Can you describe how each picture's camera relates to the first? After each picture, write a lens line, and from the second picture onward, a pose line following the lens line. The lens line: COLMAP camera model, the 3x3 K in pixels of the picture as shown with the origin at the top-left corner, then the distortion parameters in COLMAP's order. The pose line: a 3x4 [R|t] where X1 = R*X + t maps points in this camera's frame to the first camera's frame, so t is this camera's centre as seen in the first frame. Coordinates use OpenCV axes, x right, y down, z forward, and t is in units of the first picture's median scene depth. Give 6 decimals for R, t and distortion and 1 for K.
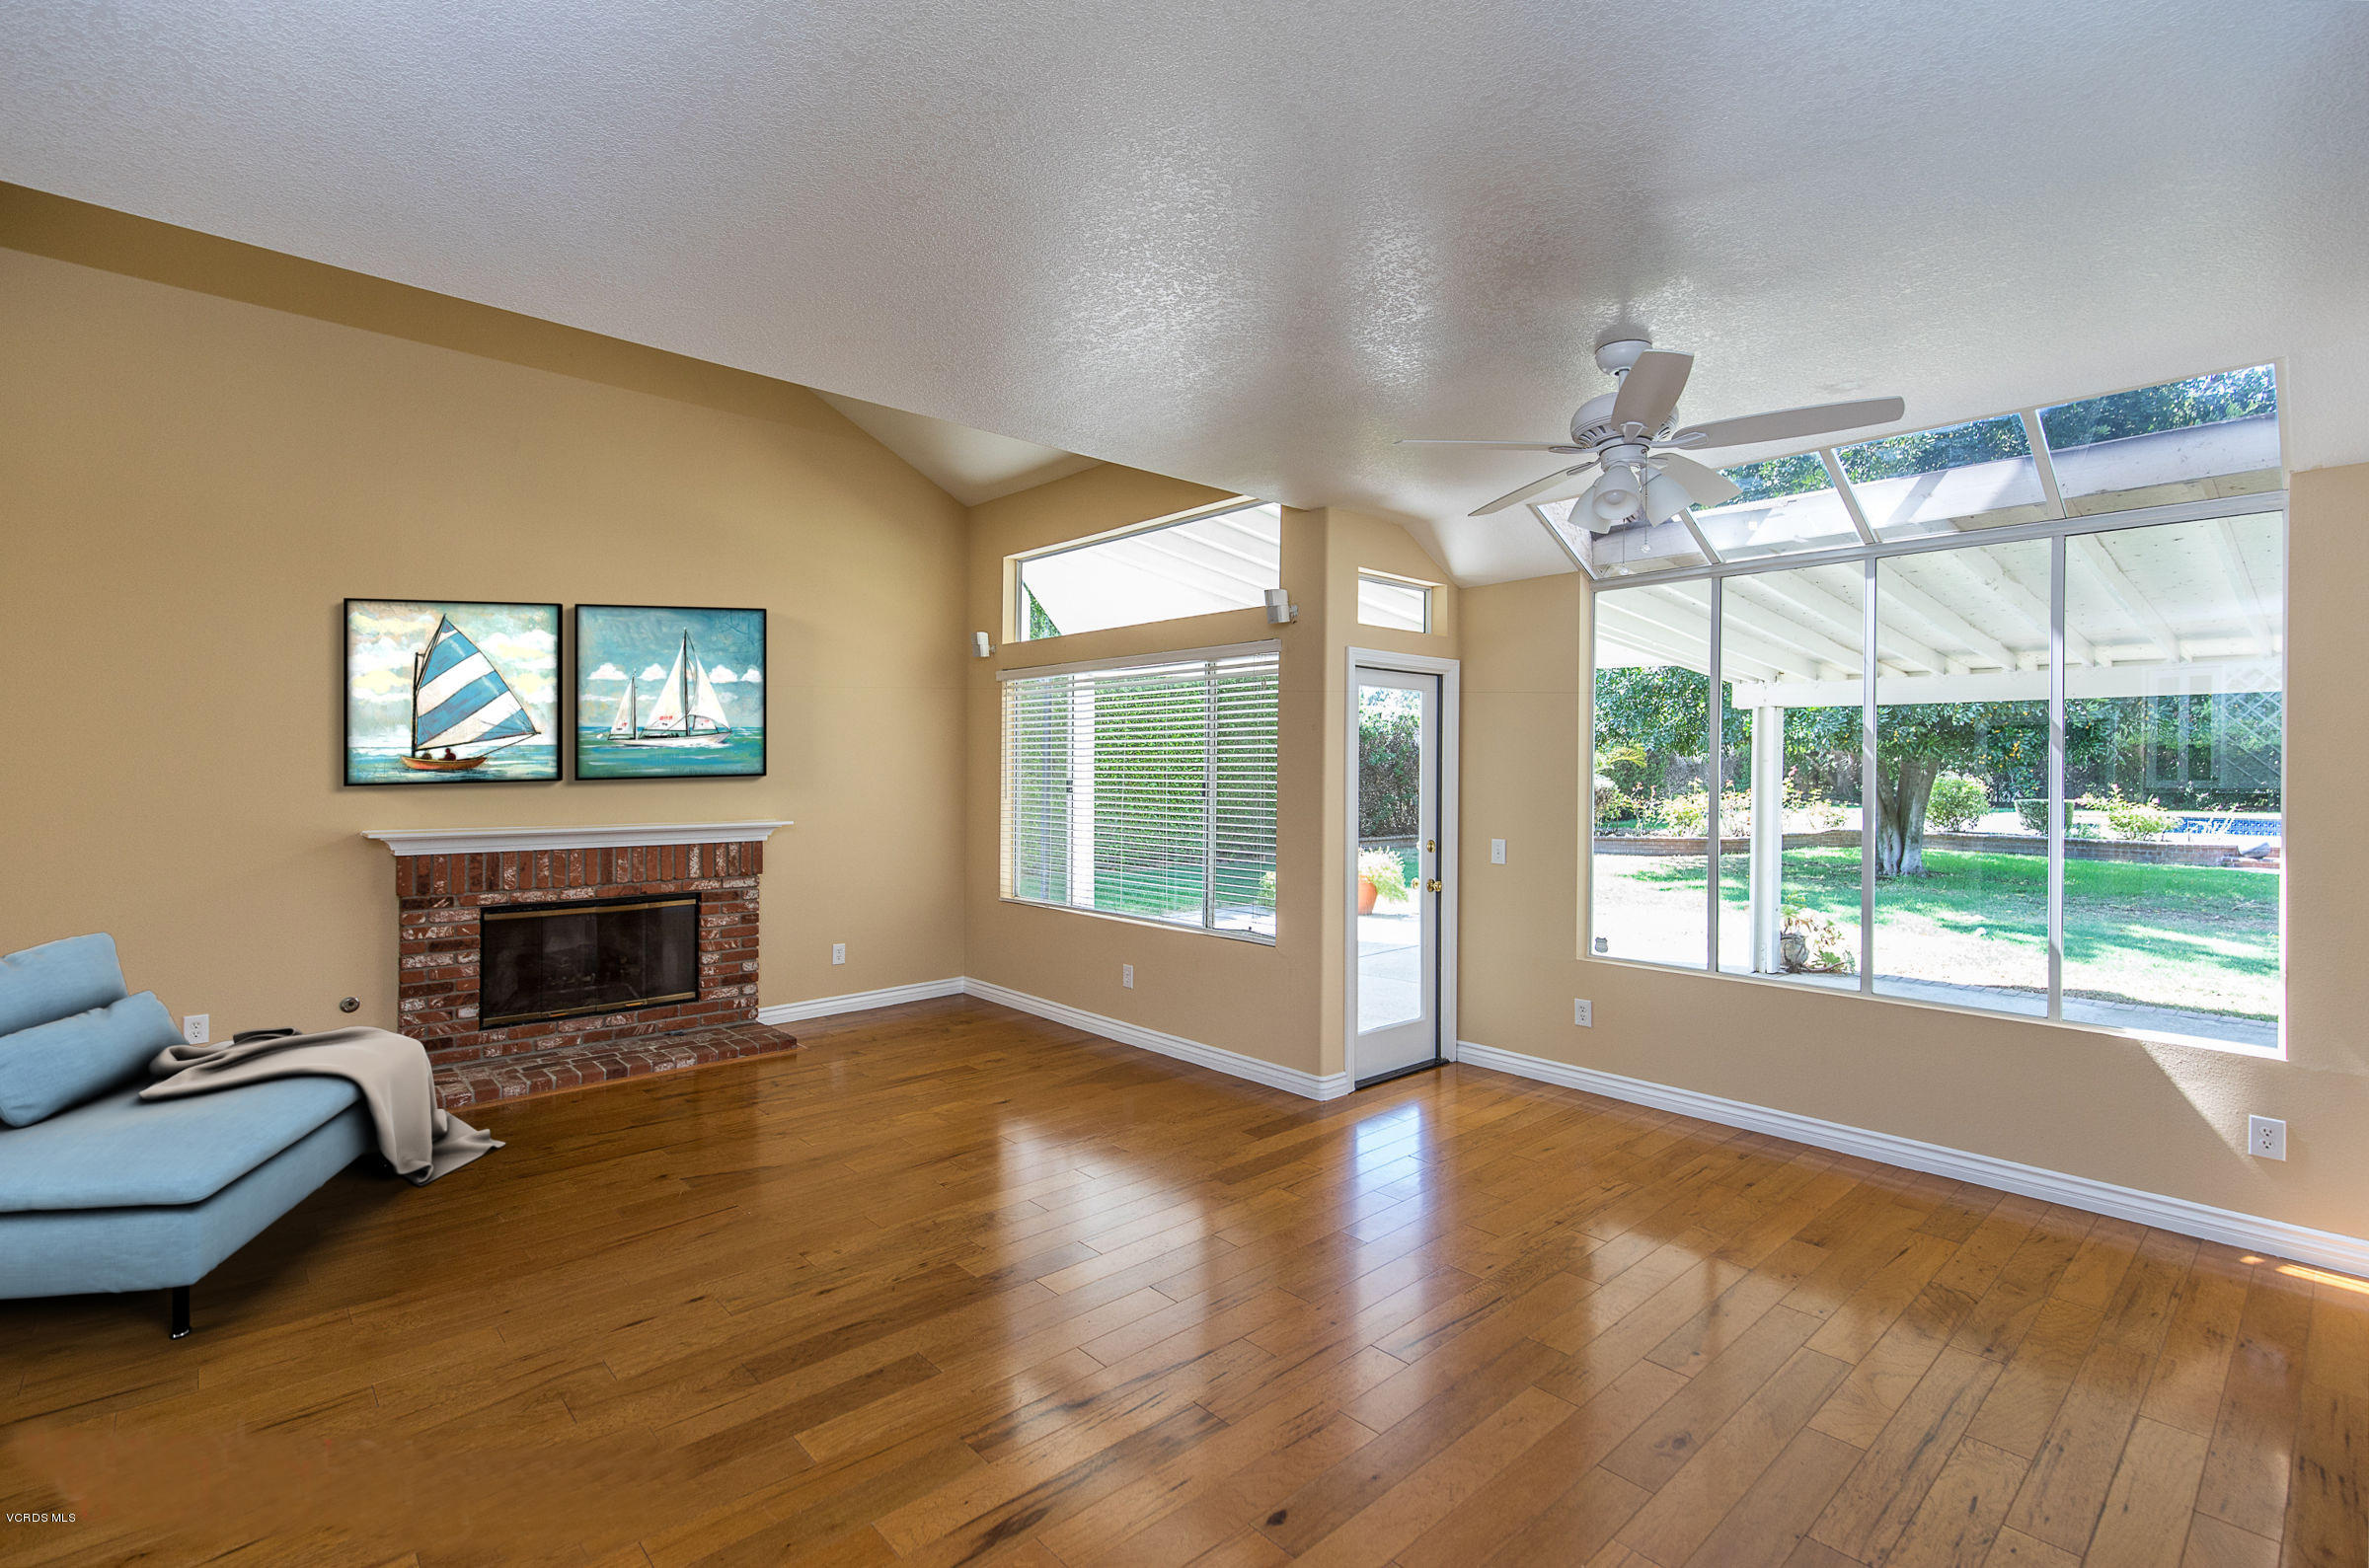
lens RADIAL K [[1075.0, 0, 1187.2], [0, 1075.0, 774.6], [0, 0, 1]] dist [0.004383, -0.000526]
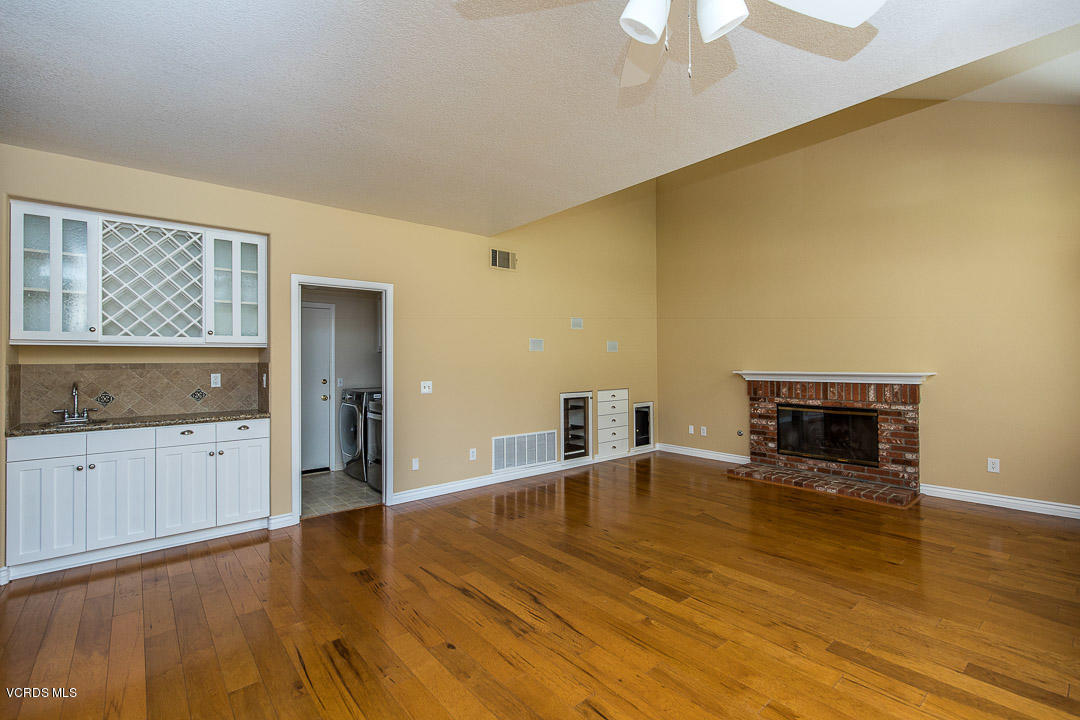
lens RADIAL K [[484.0, 0, 539.0], [0, 484.0, 359.1], [0, 0, 1]] dist [-0.000198, -0.000410]
pose [[-0.047319, -0.009345, -0.998836, 0.435021], [0.003688, 0.999948, -0.009530, 0.029139], [0.998873, -0.004135, -0.047282, 0.477283]]
